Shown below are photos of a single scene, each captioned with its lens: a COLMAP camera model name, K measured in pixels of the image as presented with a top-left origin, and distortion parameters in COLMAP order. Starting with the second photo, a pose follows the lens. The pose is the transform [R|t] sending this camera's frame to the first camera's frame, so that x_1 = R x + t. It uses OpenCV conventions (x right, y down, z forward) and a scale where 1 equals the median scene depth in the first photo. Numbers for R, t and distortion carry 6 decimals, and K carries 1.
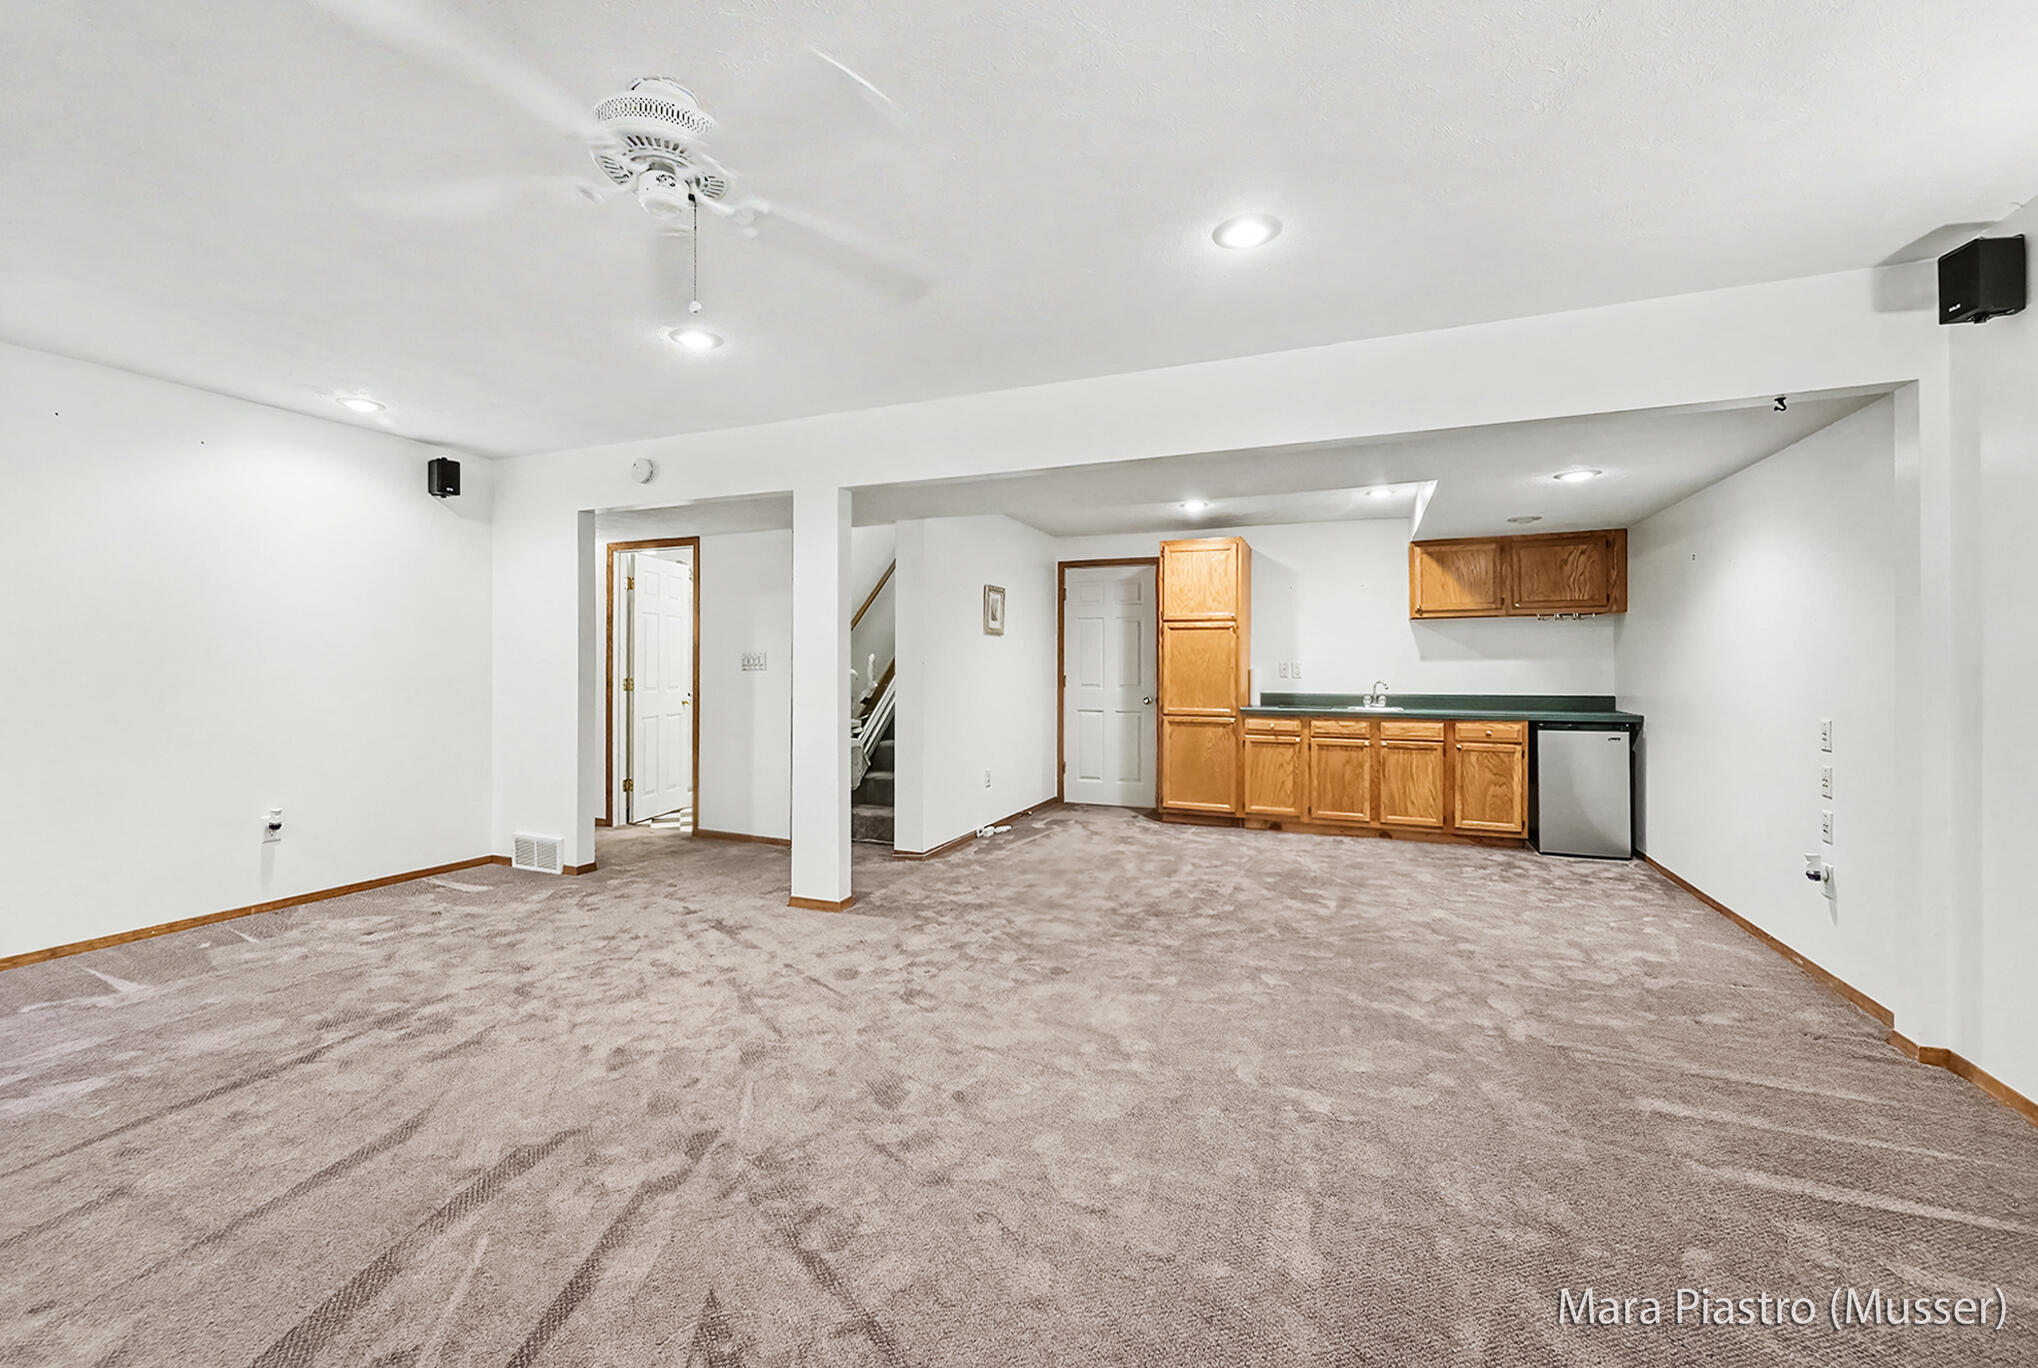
lens RADIAL K [[796.7, 0, 1020.7], [0, 796.7, 676.4], [0, 0, 1]] dist [0.001457, 0.000009]
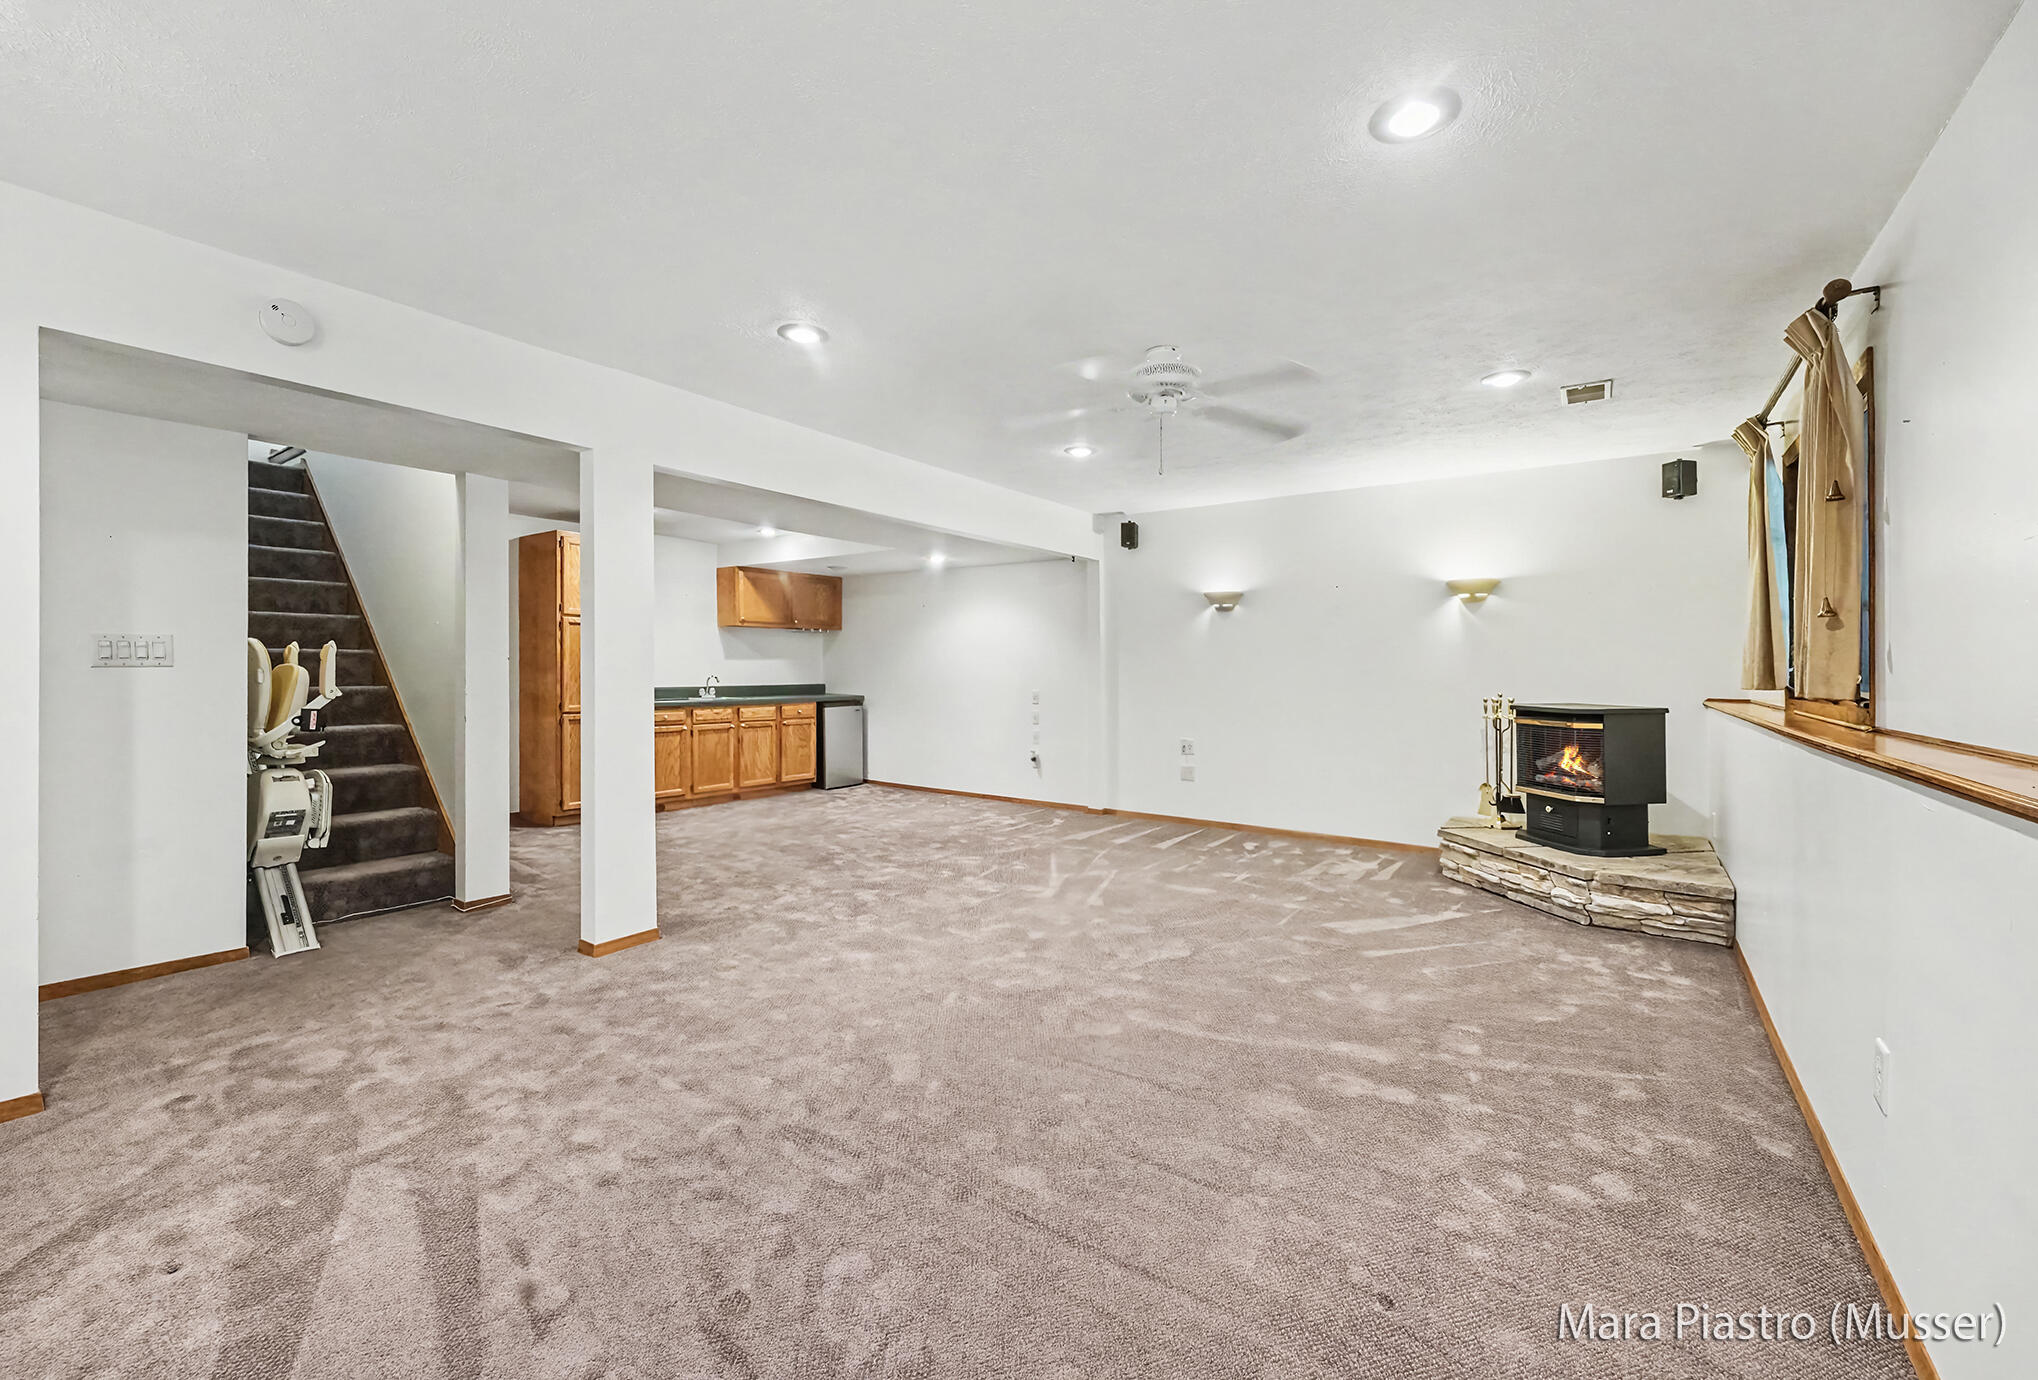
lens RADIAL K [[796.7, 0, 1020.0], [0, 796.7, 672.4], [0, 0, 1]] dist [0.001457, 0.000009]
pose [[0.256140, -0.006004, 0.966621, -0.663733], [0.001681, 0.999982, 0.005765, -0.005807], [-0.966638, 0.000148, 0.256145, 0.251447]]
